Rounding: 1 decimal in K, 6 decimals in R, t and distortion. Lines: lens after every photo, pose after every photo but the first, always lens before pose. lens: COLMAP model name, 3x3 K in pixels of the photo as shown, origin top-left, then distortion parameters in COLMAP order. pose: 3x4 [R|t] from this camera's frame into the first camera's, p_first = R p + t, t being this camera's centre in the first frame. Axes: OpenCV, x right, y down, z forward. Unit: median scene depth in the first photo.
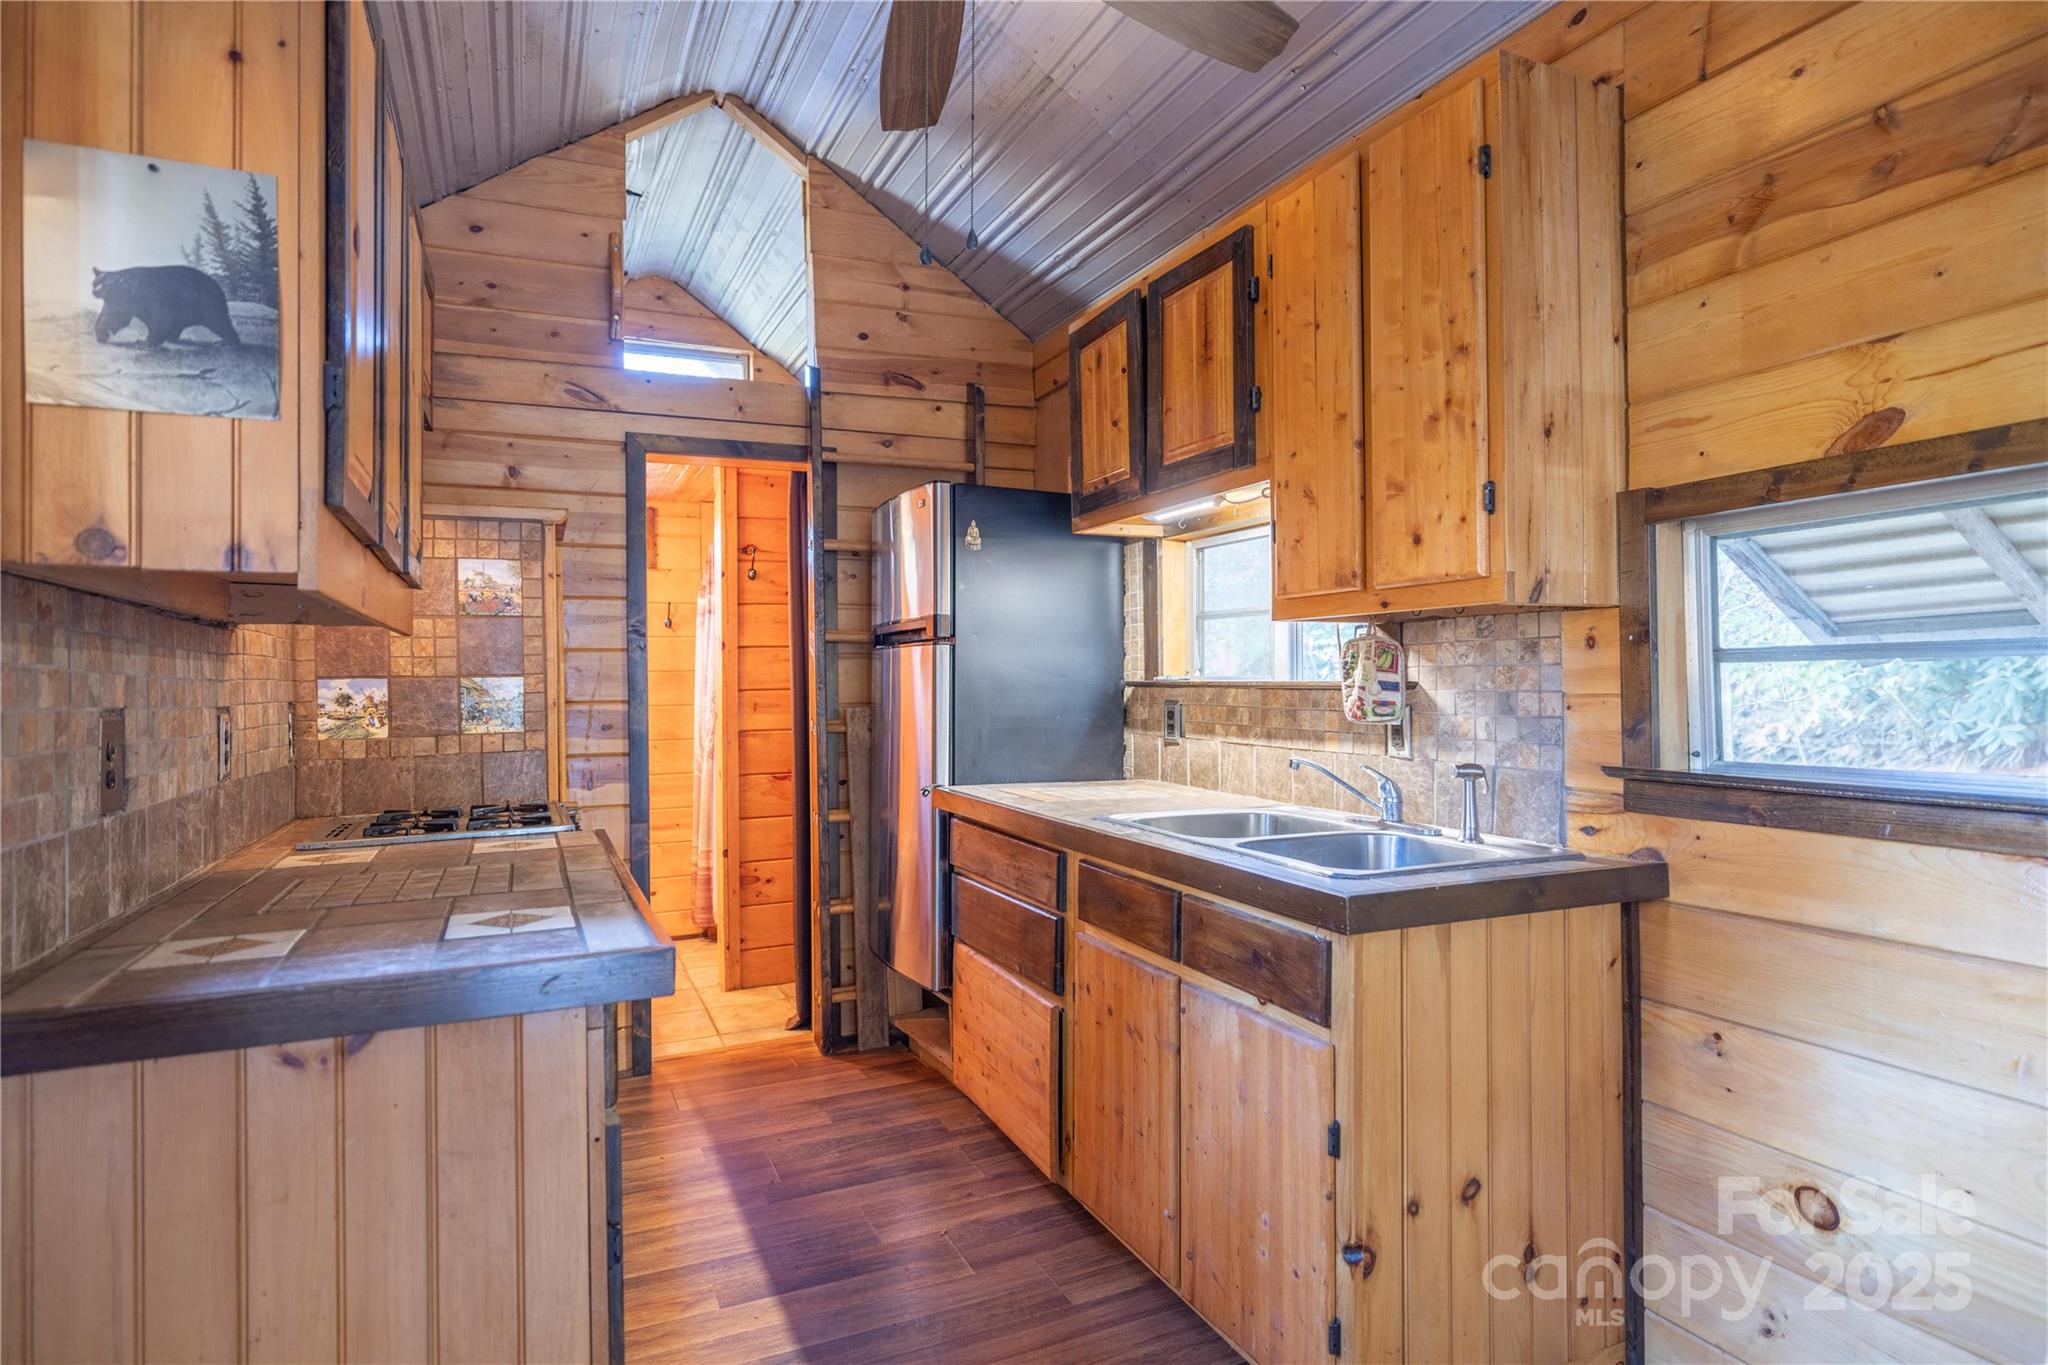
lens RADIAL K [[1106.8, 0, 1022.9], [0, 1106.8, 675.6], [0, 0, 1]] dist [0.002159, 0.001743]
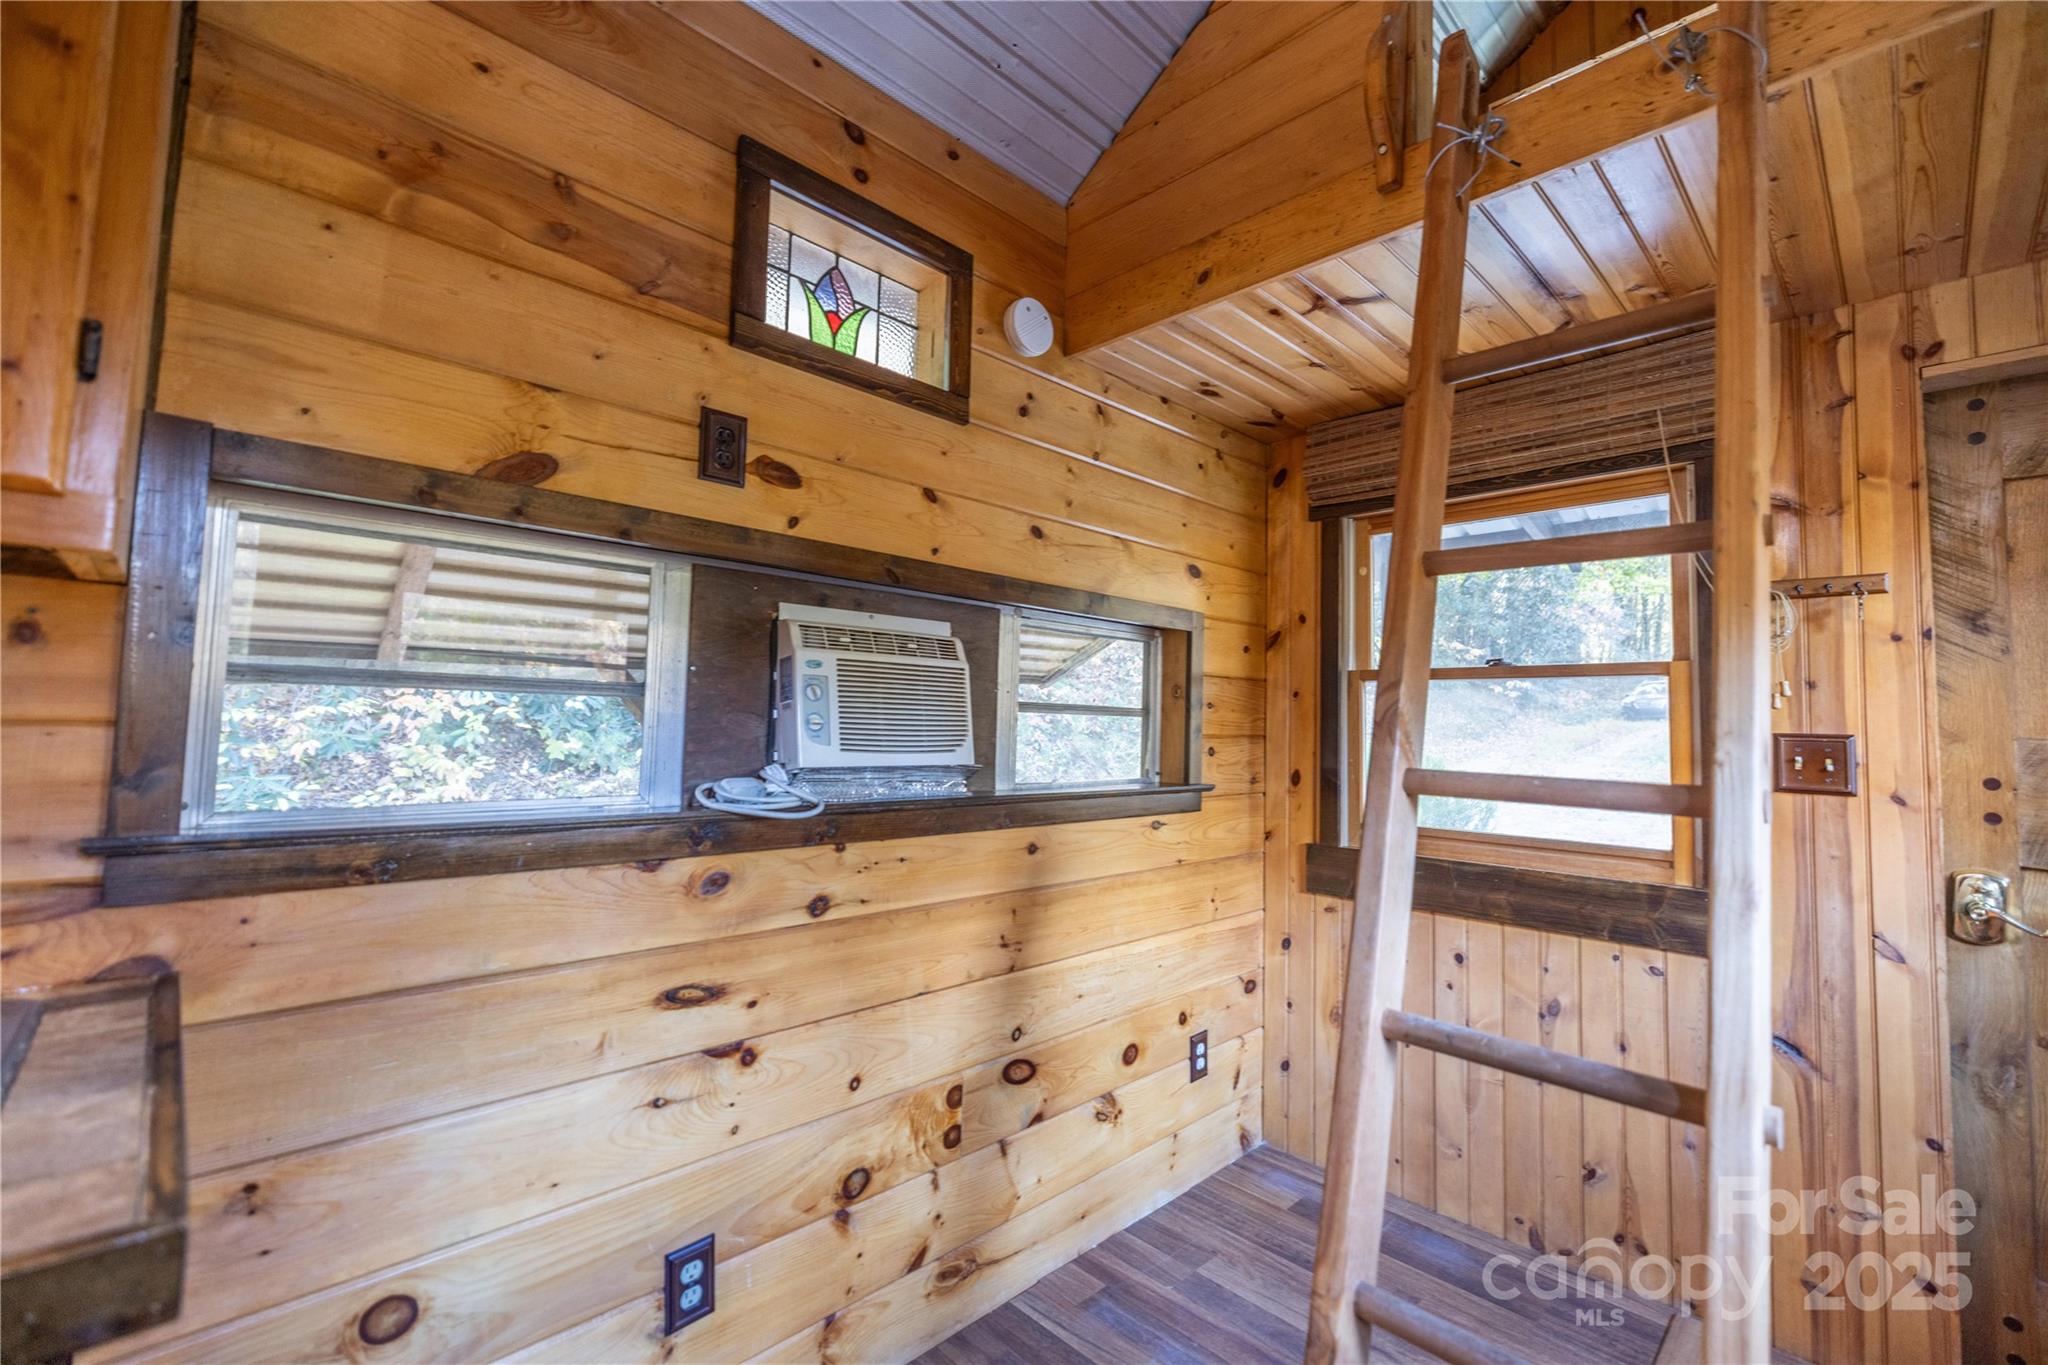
lens RADIAL K [[867.5, 0, 1032.9], [0, 867.5, 668.7], [0, 0, 1]] dist [0.002316, -0.000264]
pose [[-0.348103, 0.061720, 0.935422, -0.074524], [-0.032734, 0.996422, -0.077926, 0.005506], [-0.936885, -0.057746, -0.344837, 0.464434]]
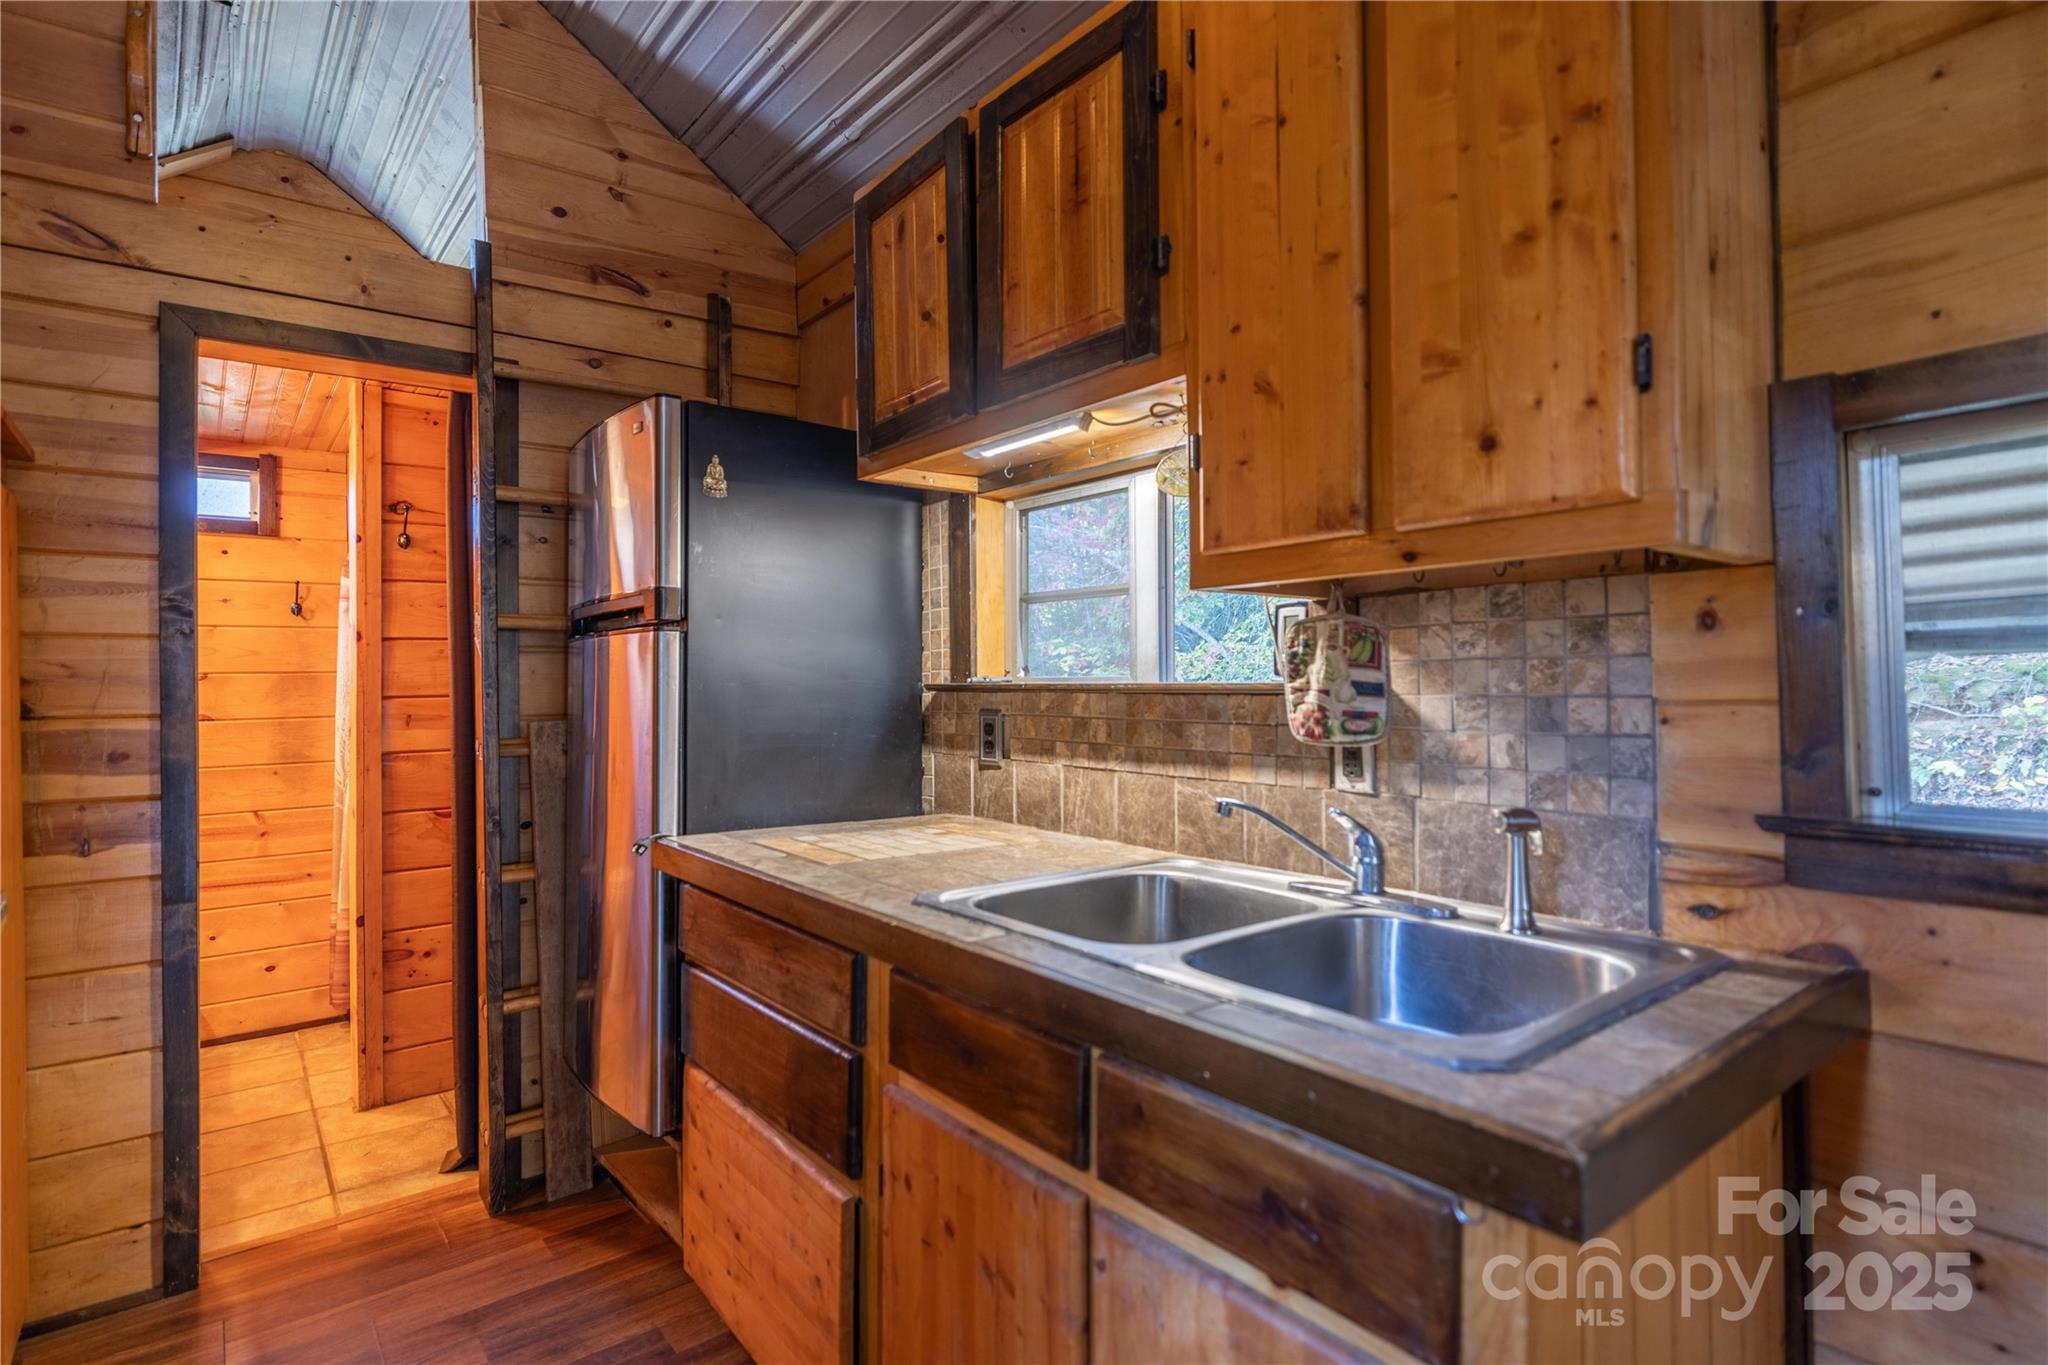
lens RADIAL K [[1030.0, 0, 1022.4], [0, 1030.0, 671.4], [0, 0, 1]] dist [-0.002167, 0.000992]
pose [[0.970279, 0.002171, 0.241980, -0.015587], [0.000138, 0.999955, -0.009526, 0.003778], [-0.241989, 0.009276, 0.970235, 0.362814]]
